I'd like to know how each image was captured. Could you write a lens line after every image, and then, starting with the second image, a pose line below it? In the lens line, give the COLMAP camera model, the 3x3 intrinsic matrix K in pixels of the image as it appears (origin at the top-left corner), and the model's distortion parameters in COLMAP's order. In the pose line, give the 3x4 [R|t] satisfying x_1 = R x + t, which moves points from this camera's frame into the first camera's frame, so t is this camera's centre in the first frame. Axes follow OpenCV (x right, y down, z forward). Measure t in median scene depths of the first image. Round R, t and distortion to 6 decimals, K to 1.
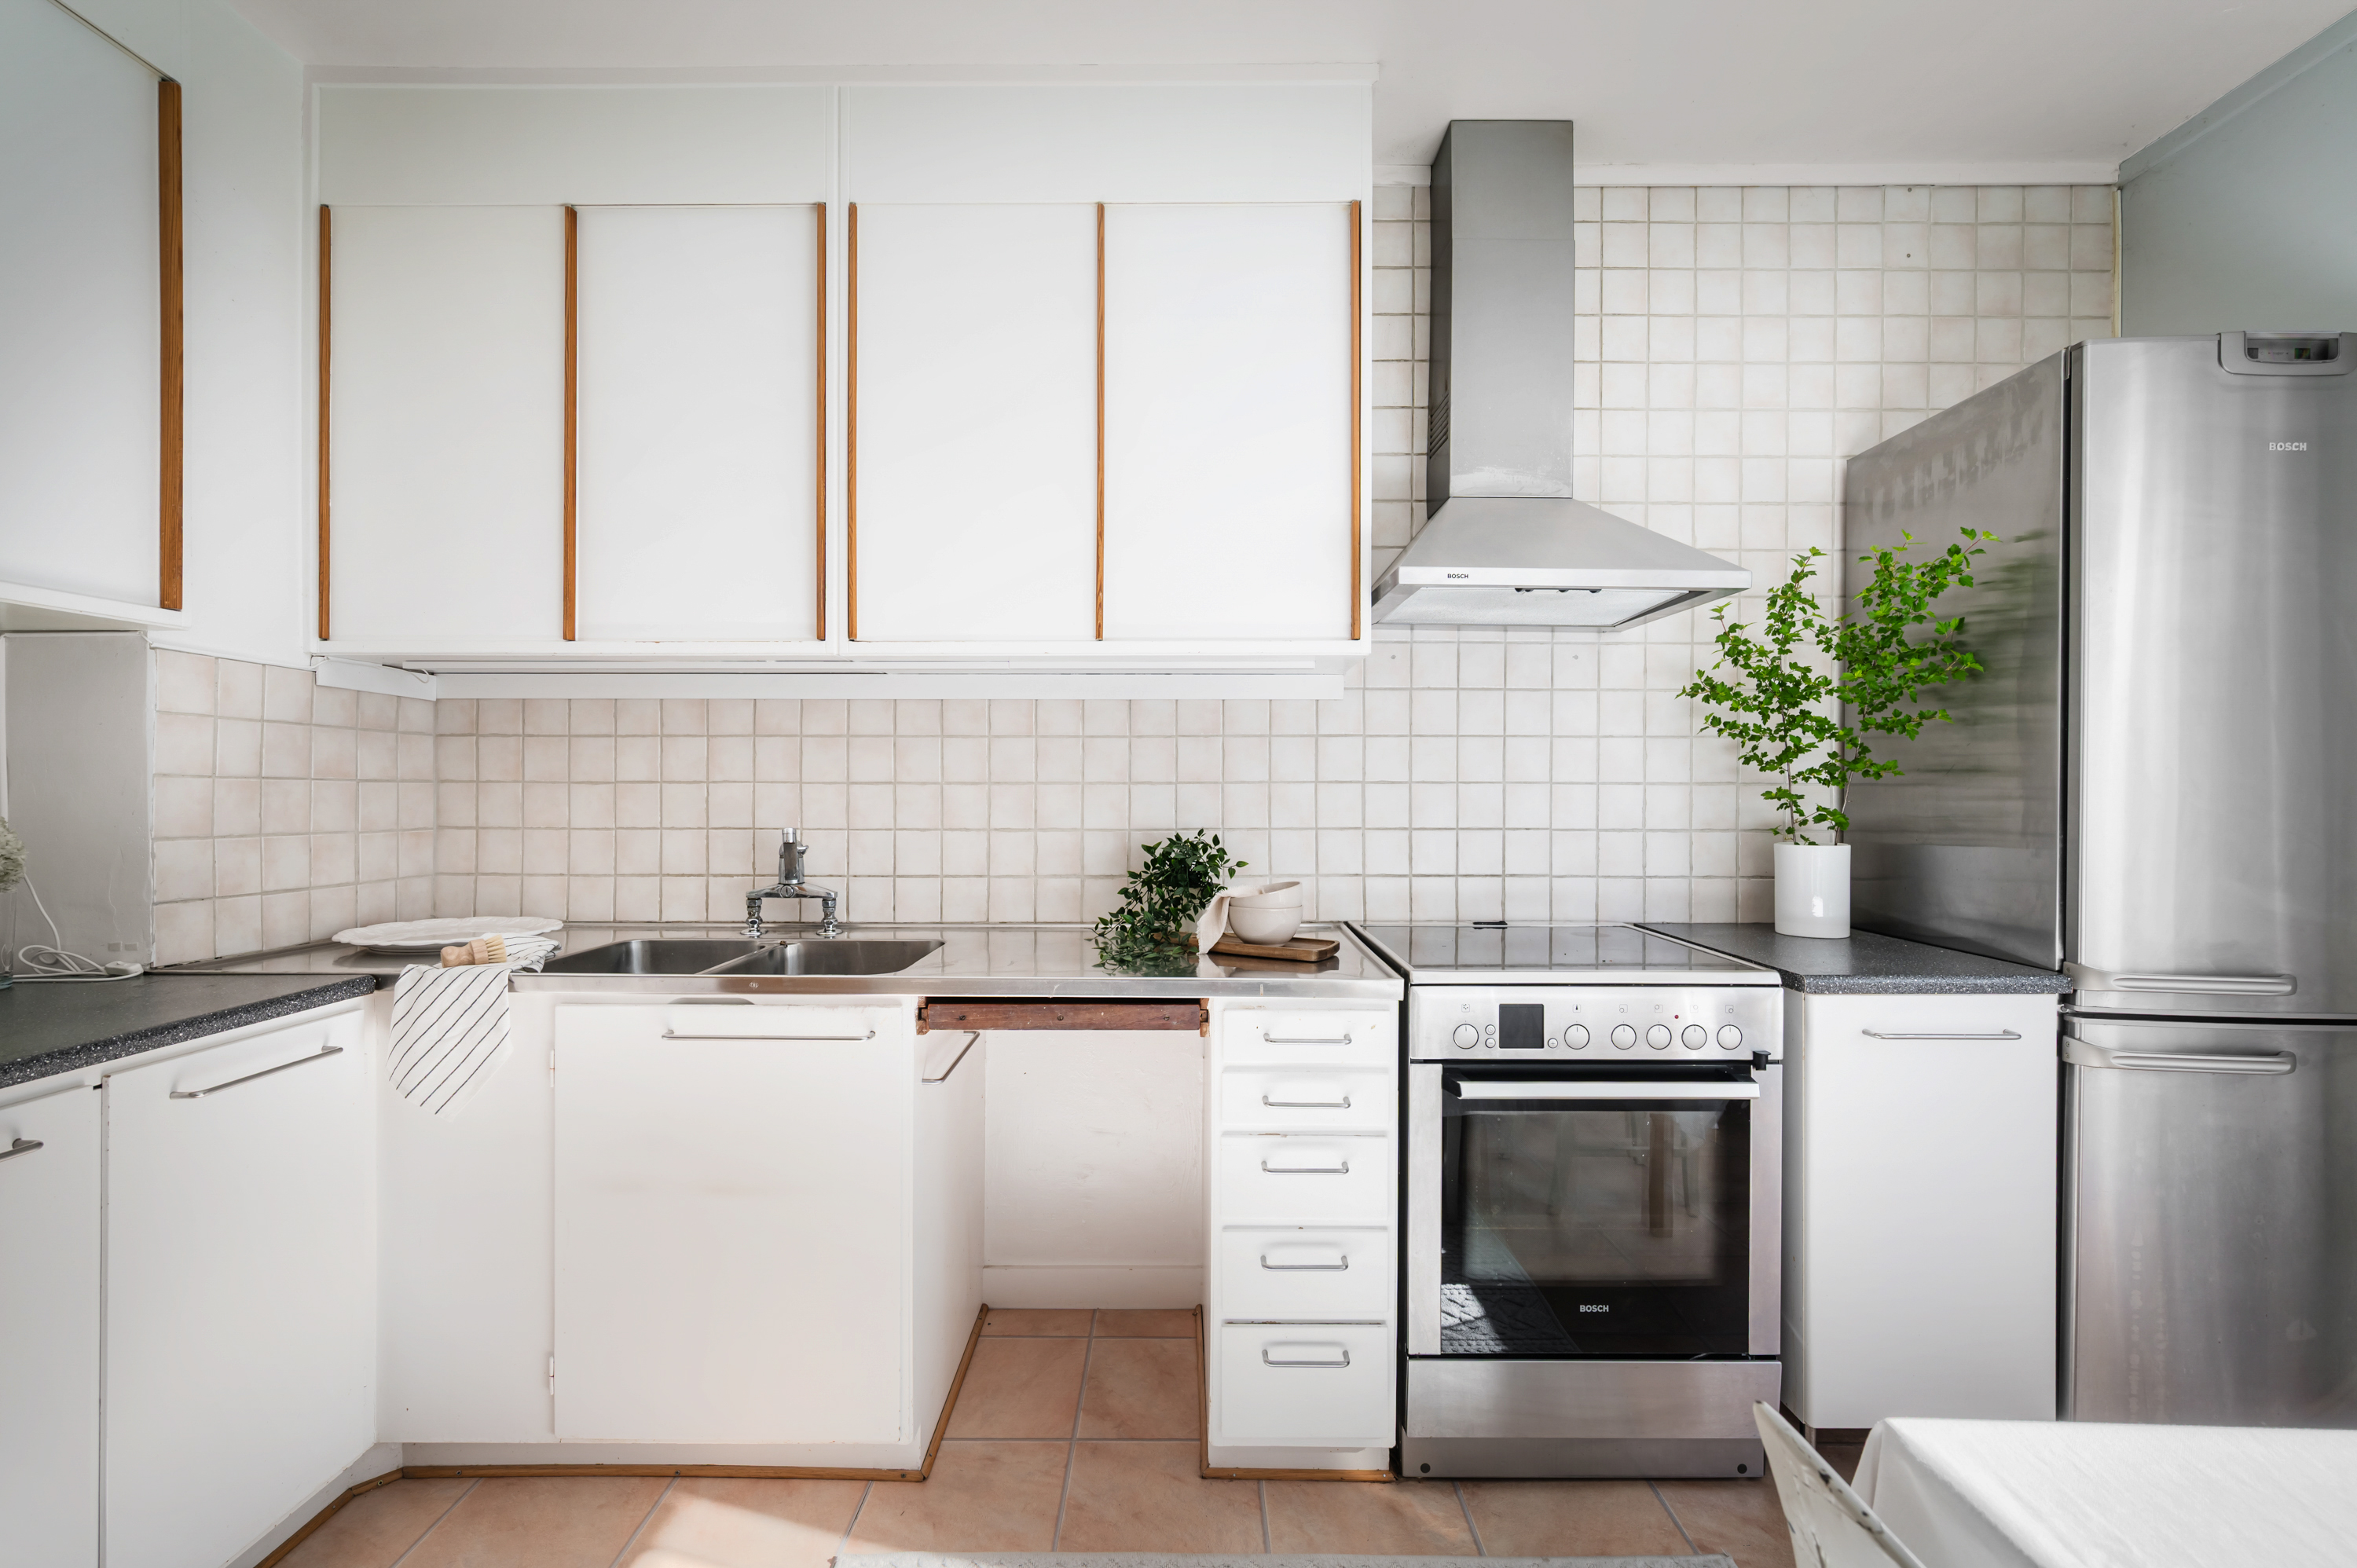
lens RADIAL K [[1001.8, 0, 1178.5], [0, 1001.8, 784.0], [0, 0, 1]] dist [0.000323, -0.000297]
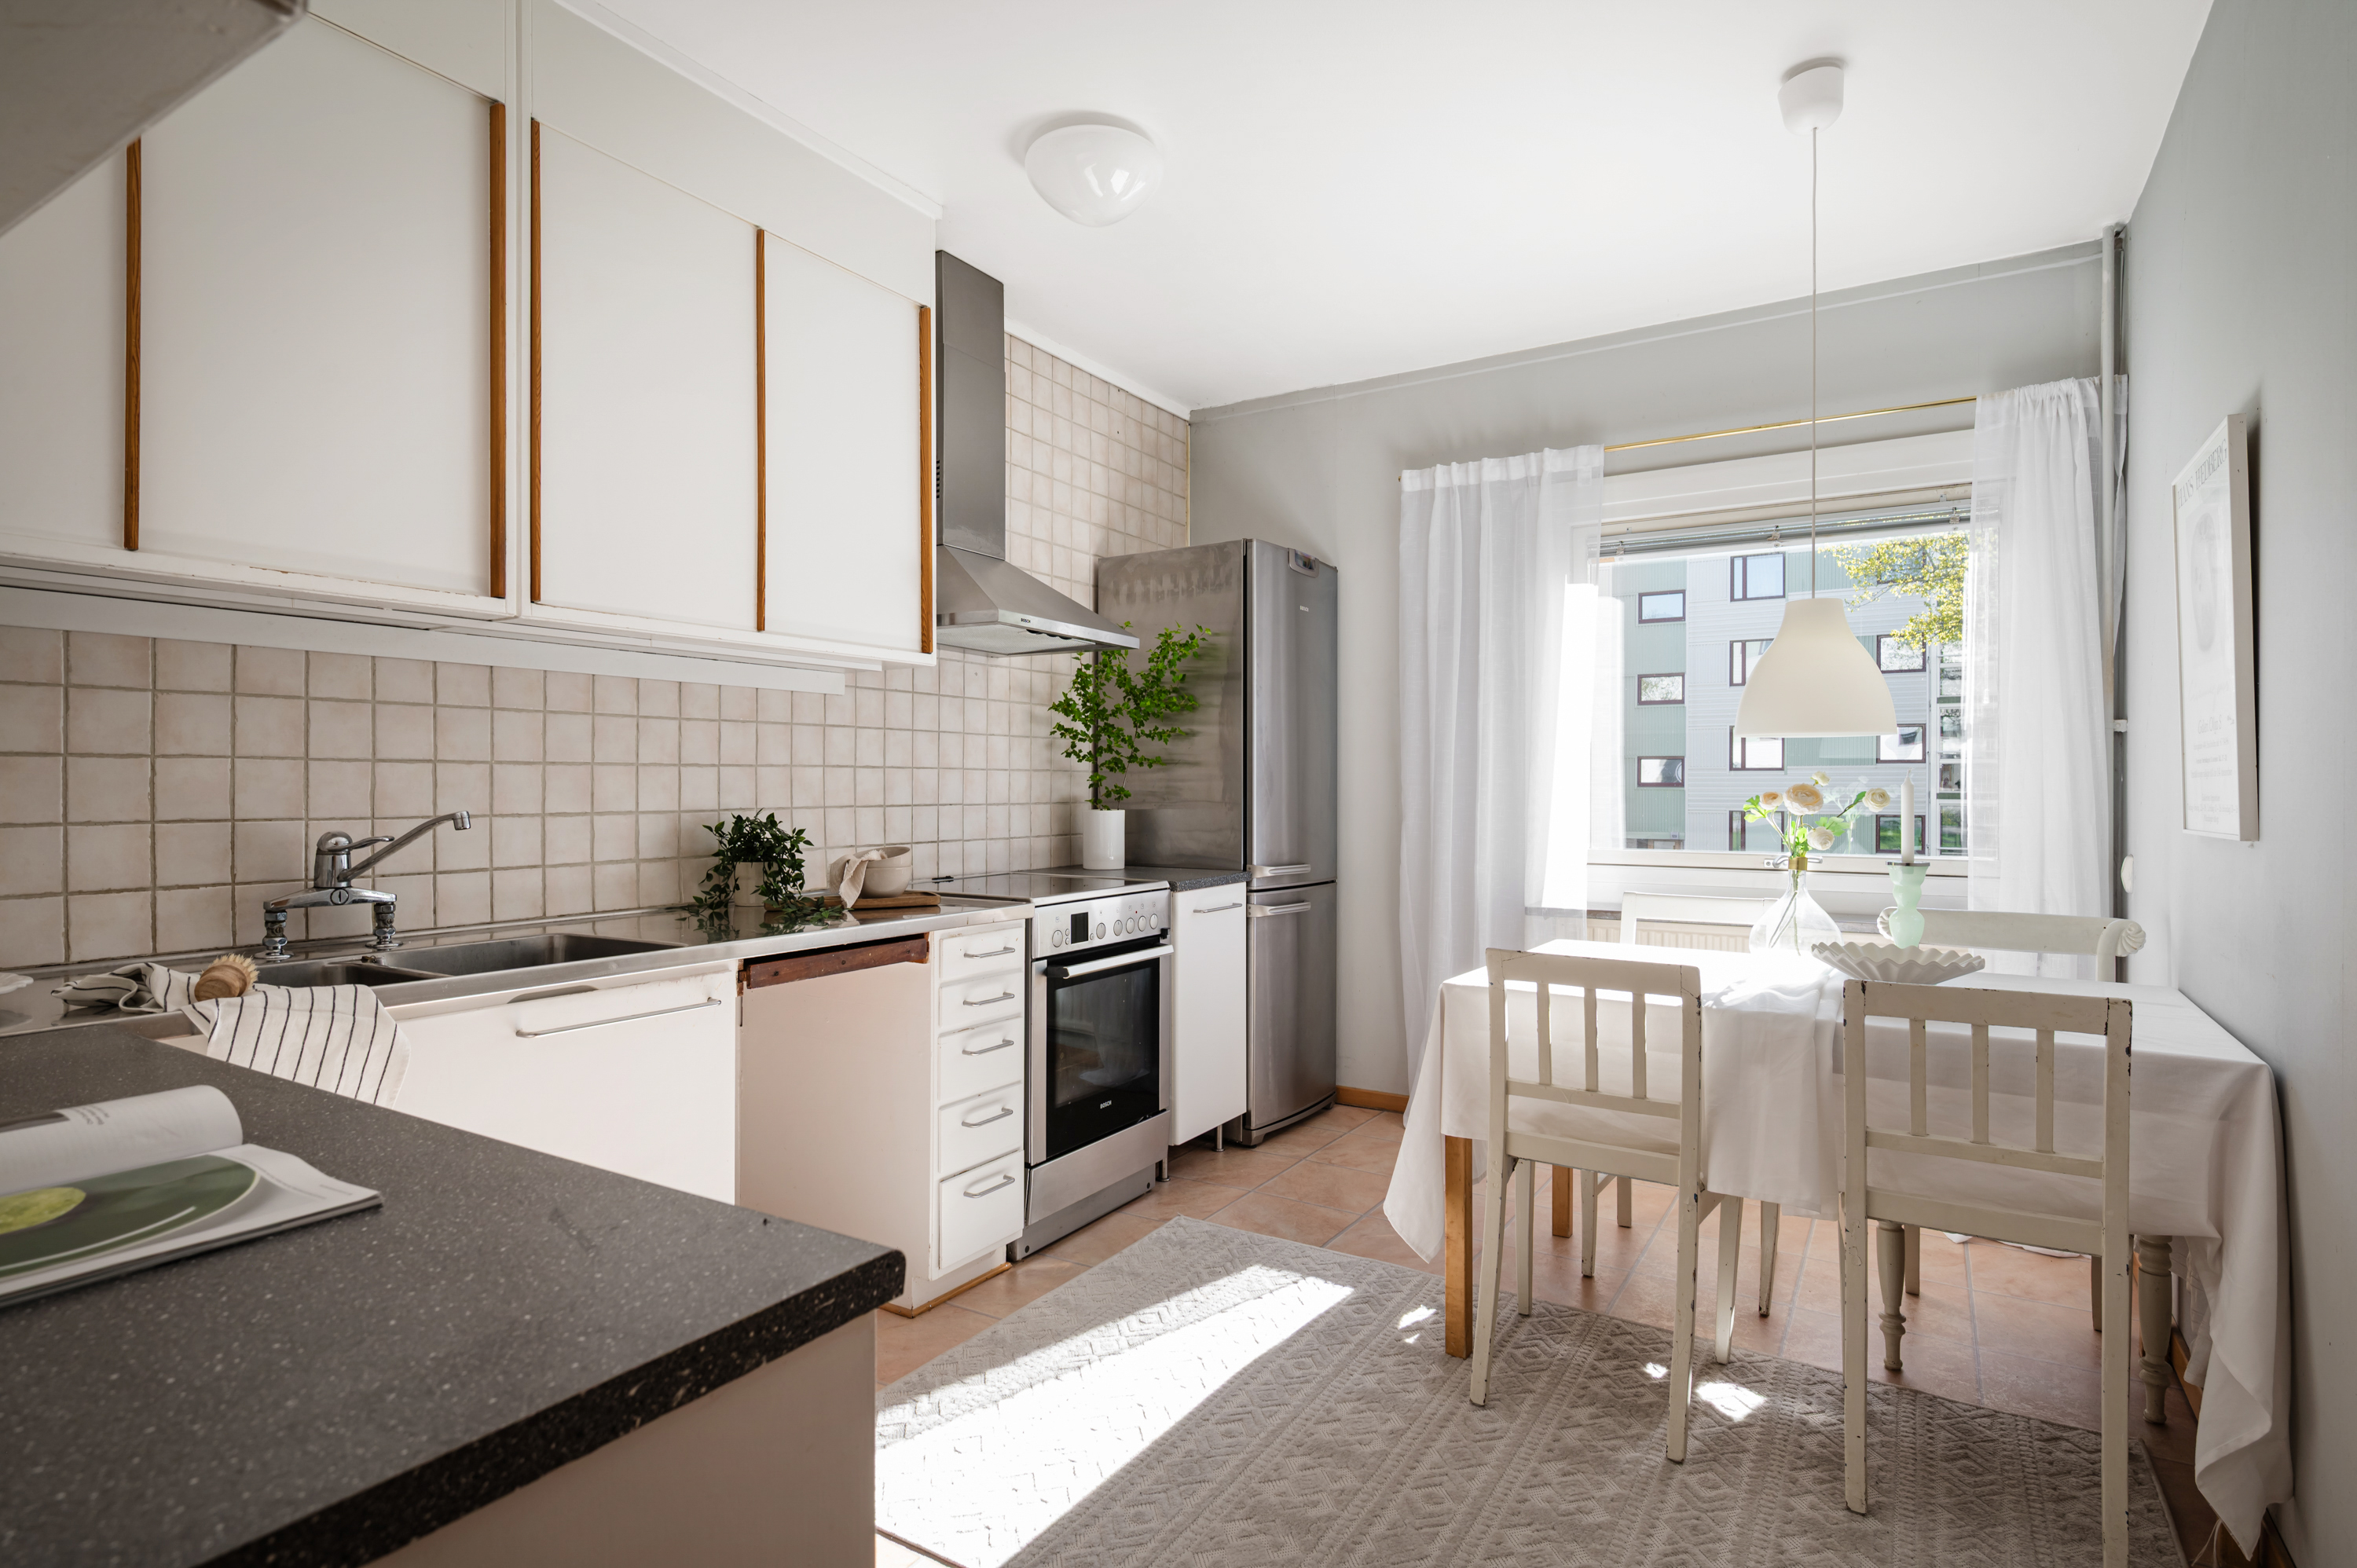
lens RADIAL K [[1204.4, 0, 1178.5], [0, 1204.4, 784.0], [0, 0, 1]] dist [-0.002661, -0.000470]
pose [[0.519818, -0.000864, 0.854276, -0.940502], [-0.000370, 0.999999, 0.001236, 0.018895], [-0.854277, -0.000958, 0.519817, -0.060230]]
